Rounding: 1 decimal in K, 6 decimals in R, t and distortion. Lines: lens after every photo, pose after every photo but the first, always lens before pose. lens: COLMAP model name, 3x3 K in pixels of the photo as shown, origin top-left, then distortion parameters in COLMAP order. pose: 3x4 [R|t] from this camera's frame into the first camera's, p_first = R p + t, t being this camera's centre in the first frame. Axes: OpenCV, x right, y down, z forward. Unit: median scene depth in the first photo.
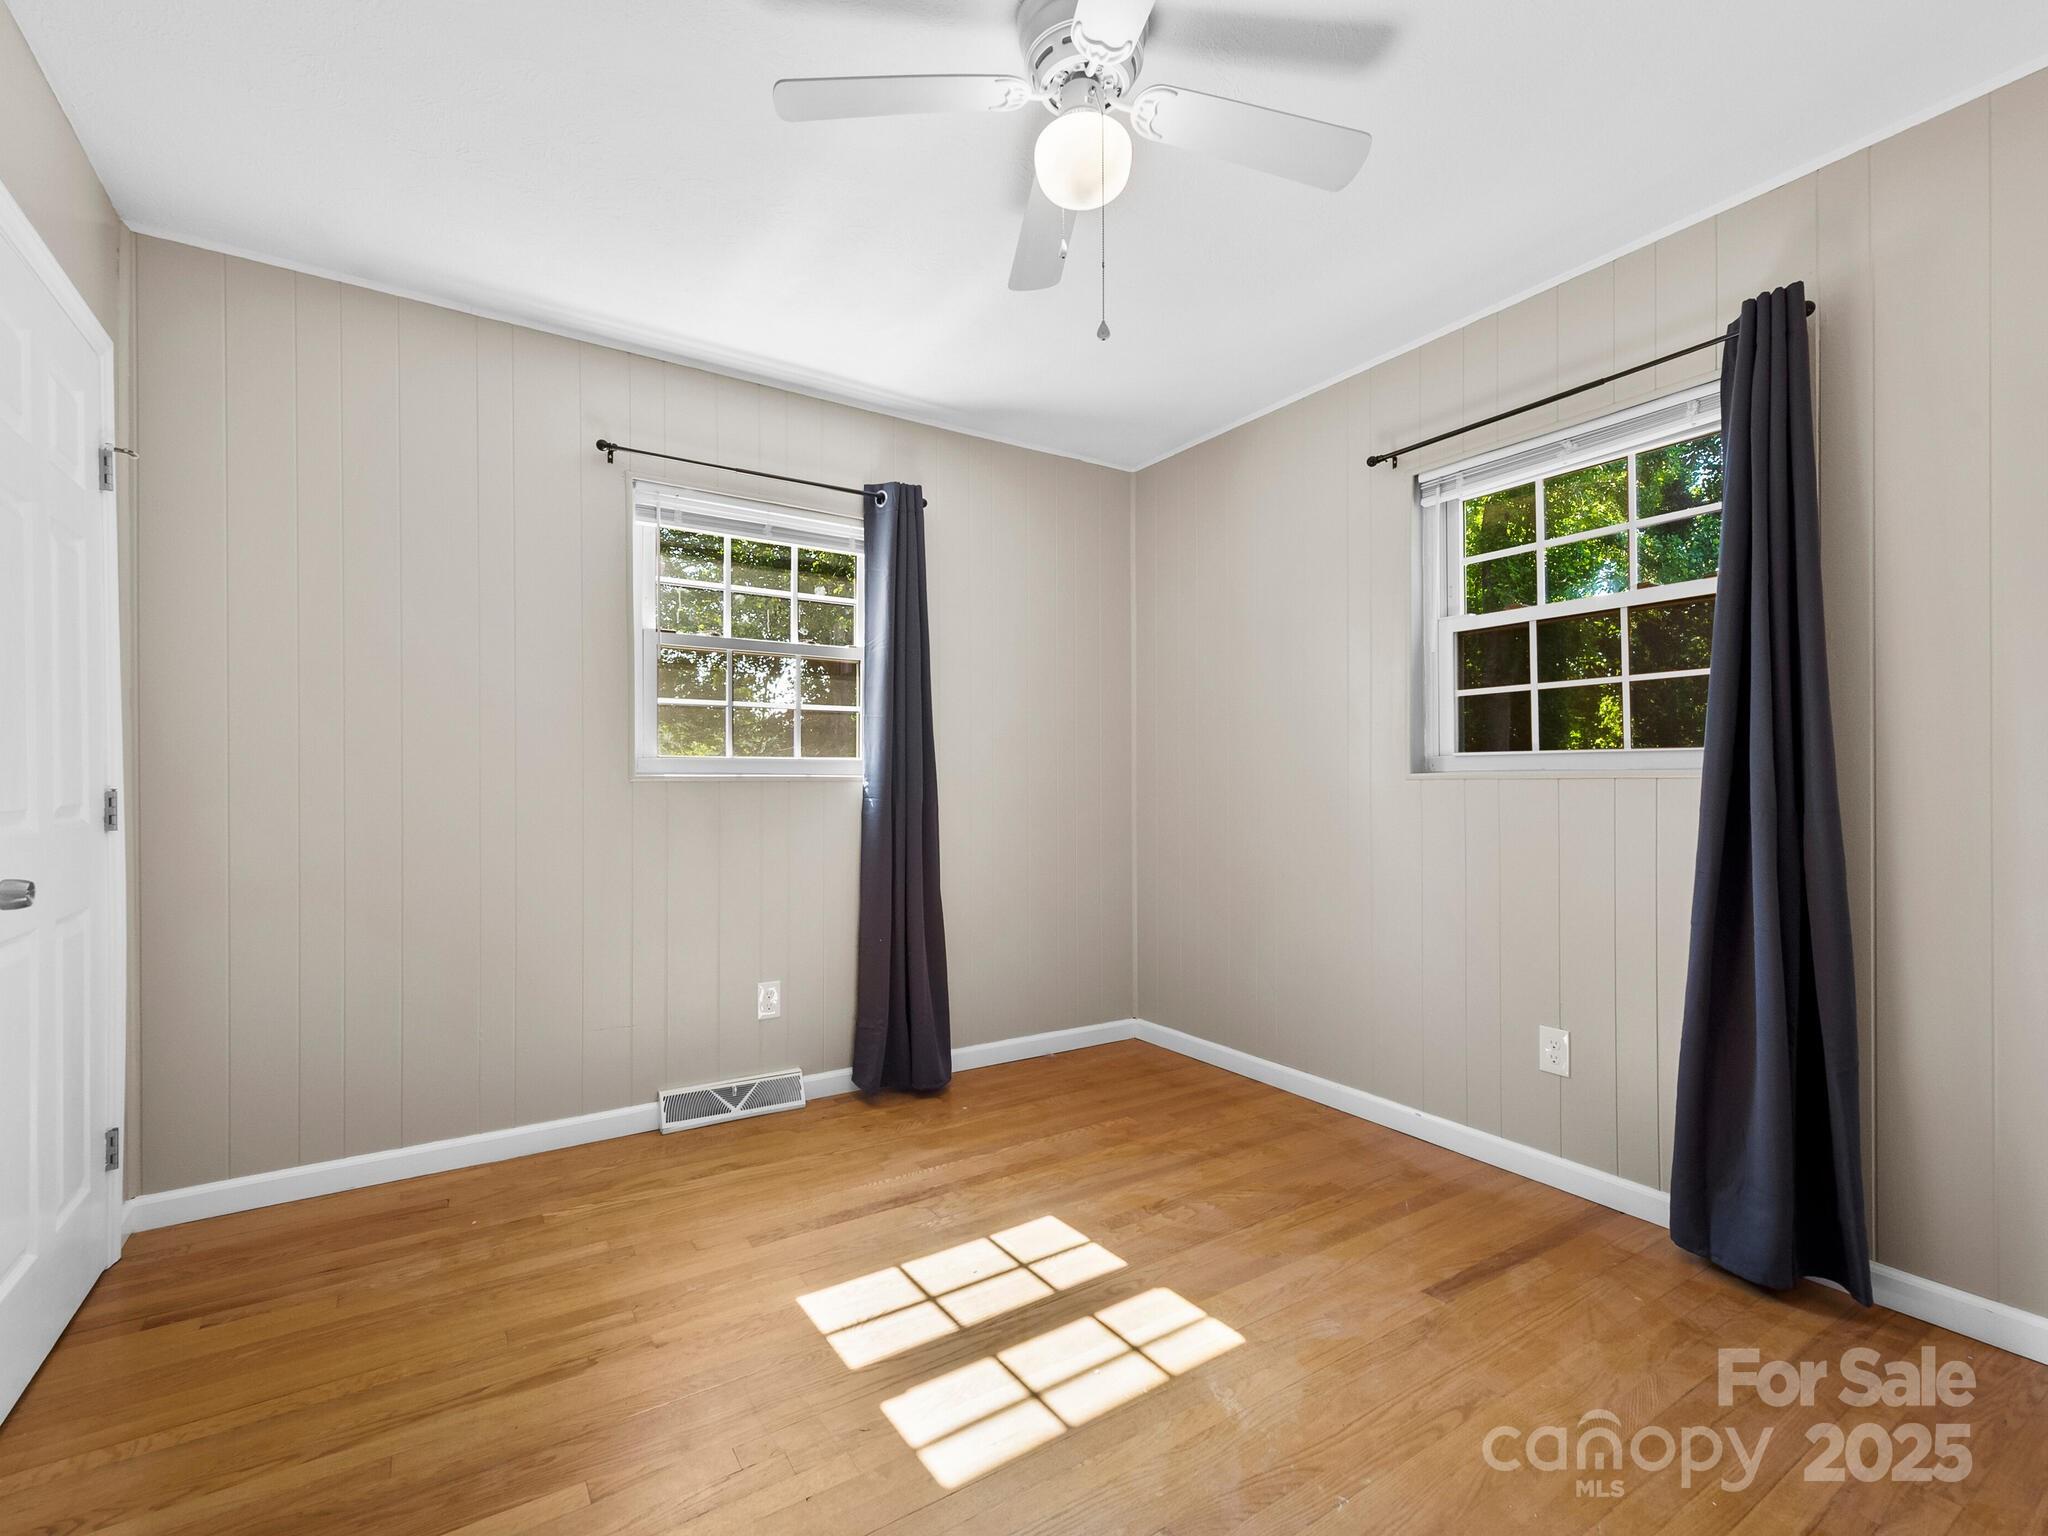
lens RADIAL K [[919.7, 0, 1010.8], [0, 919.7, 773.9], [0, 0, 1]] dist [0.008674, -0.004974]
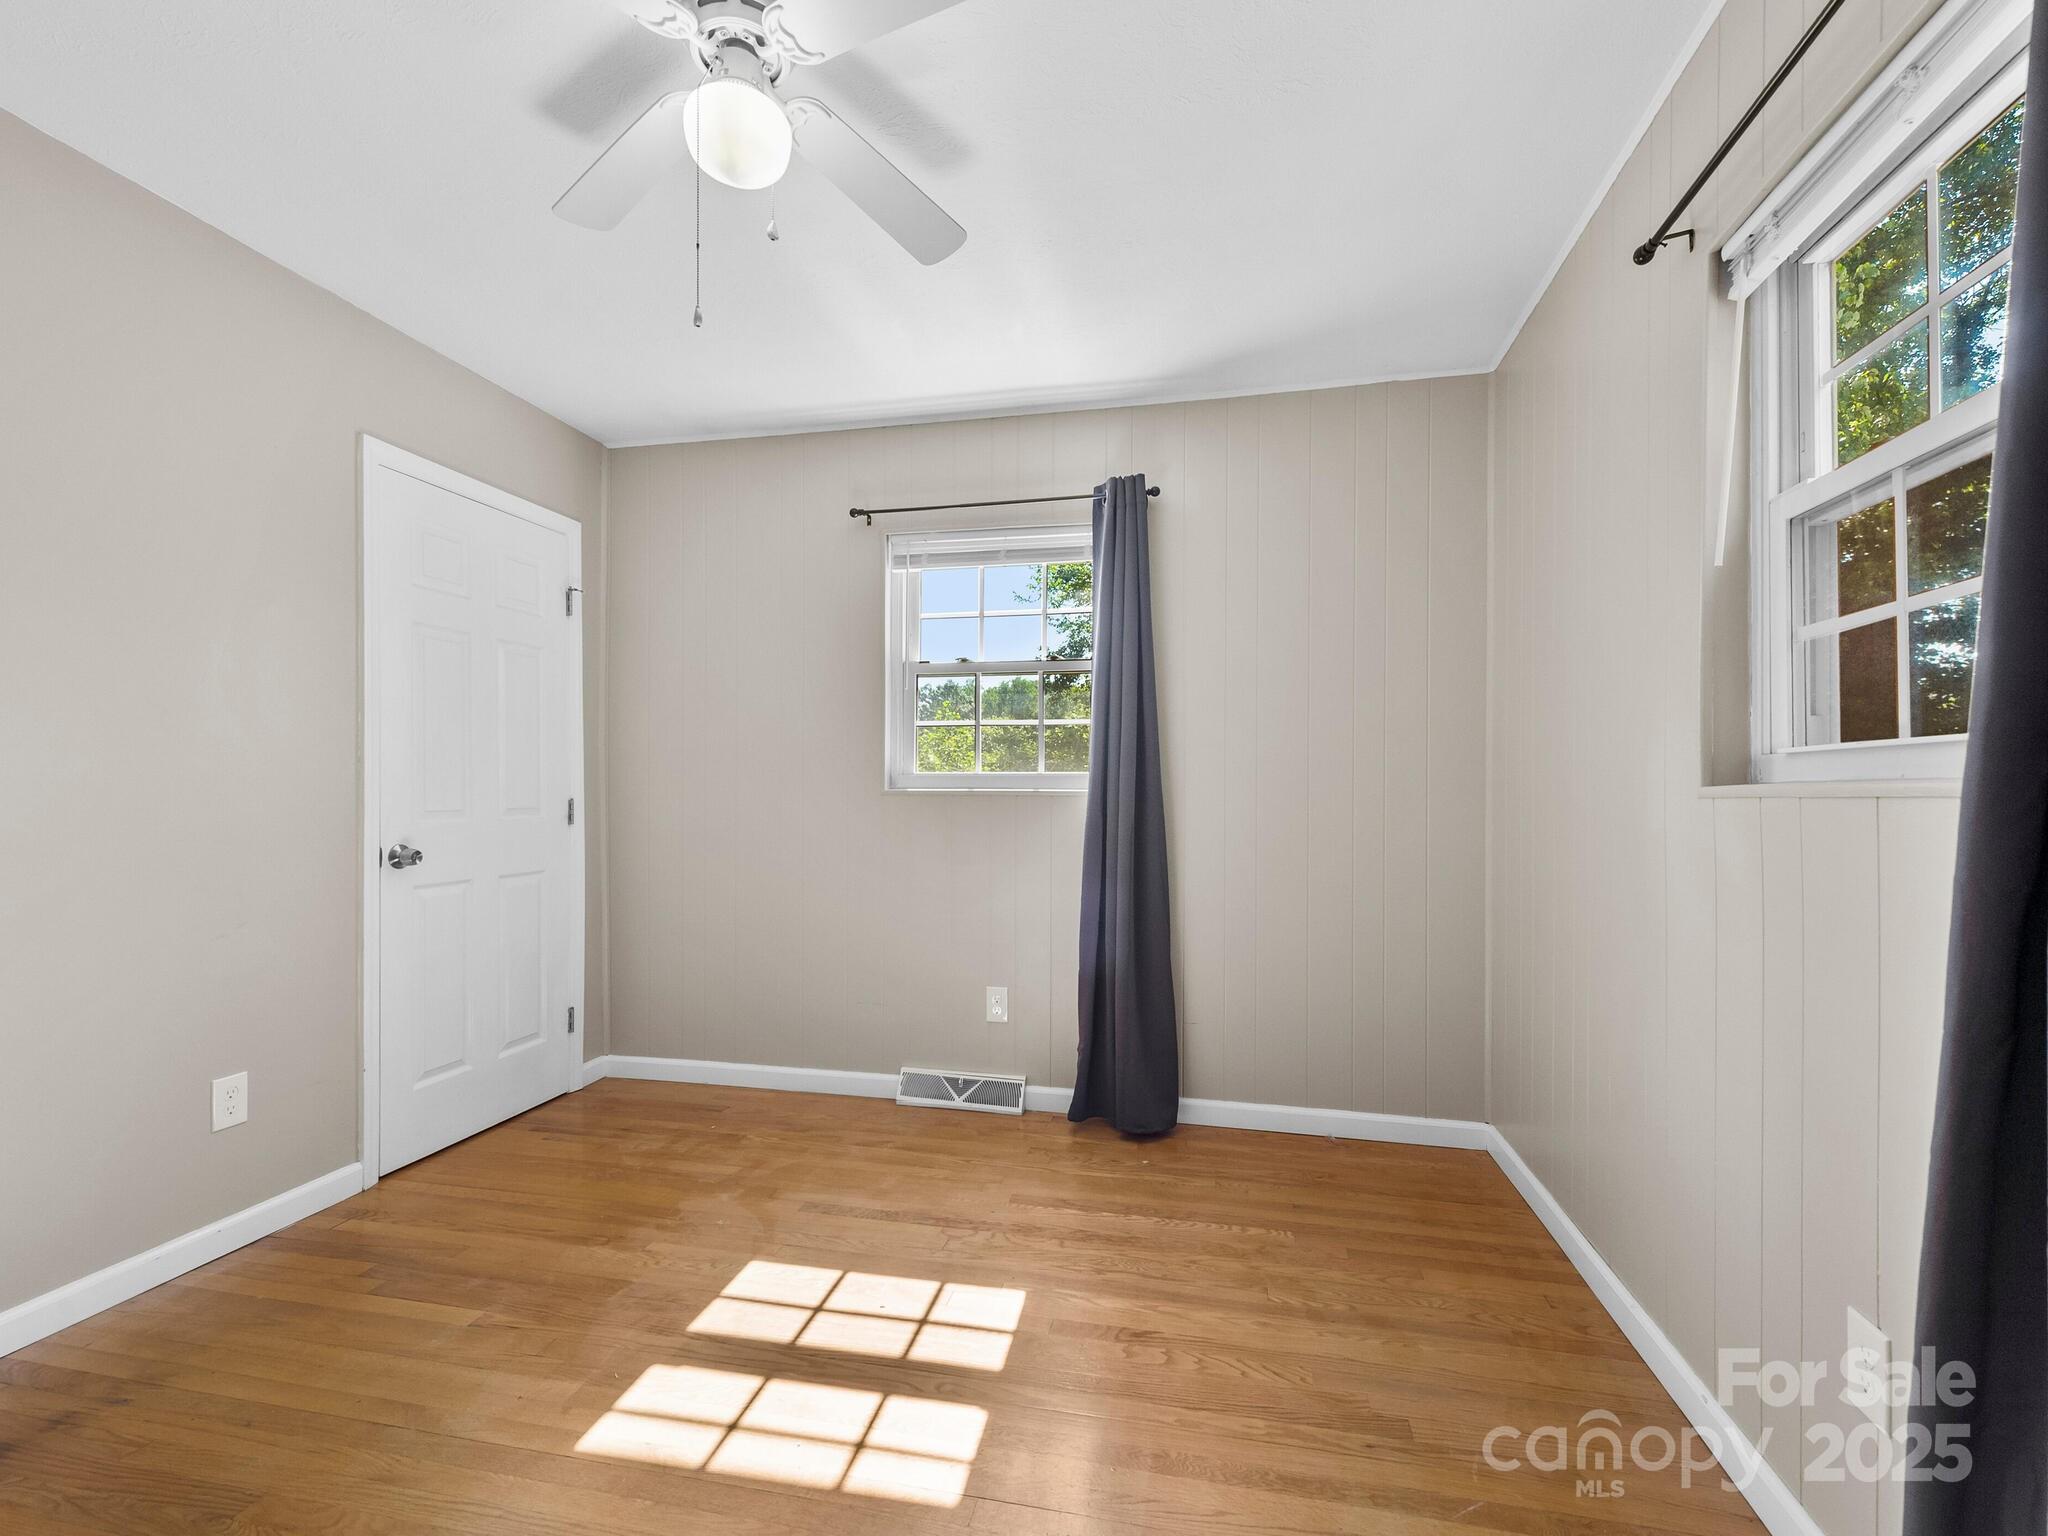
lens RADIAL K [[919.7, 0, 1010.5], [0, 919.7, 785.3], [0, 0, 1]] dist [0.008674, -0.004974]
pose [[0.699771, -0.003665, -0.714358, 0.590829], [0.003275, 0.999993, -0.001922, -0.001439], [0.714360, -0.000994, 0.699778, 0.334843]]
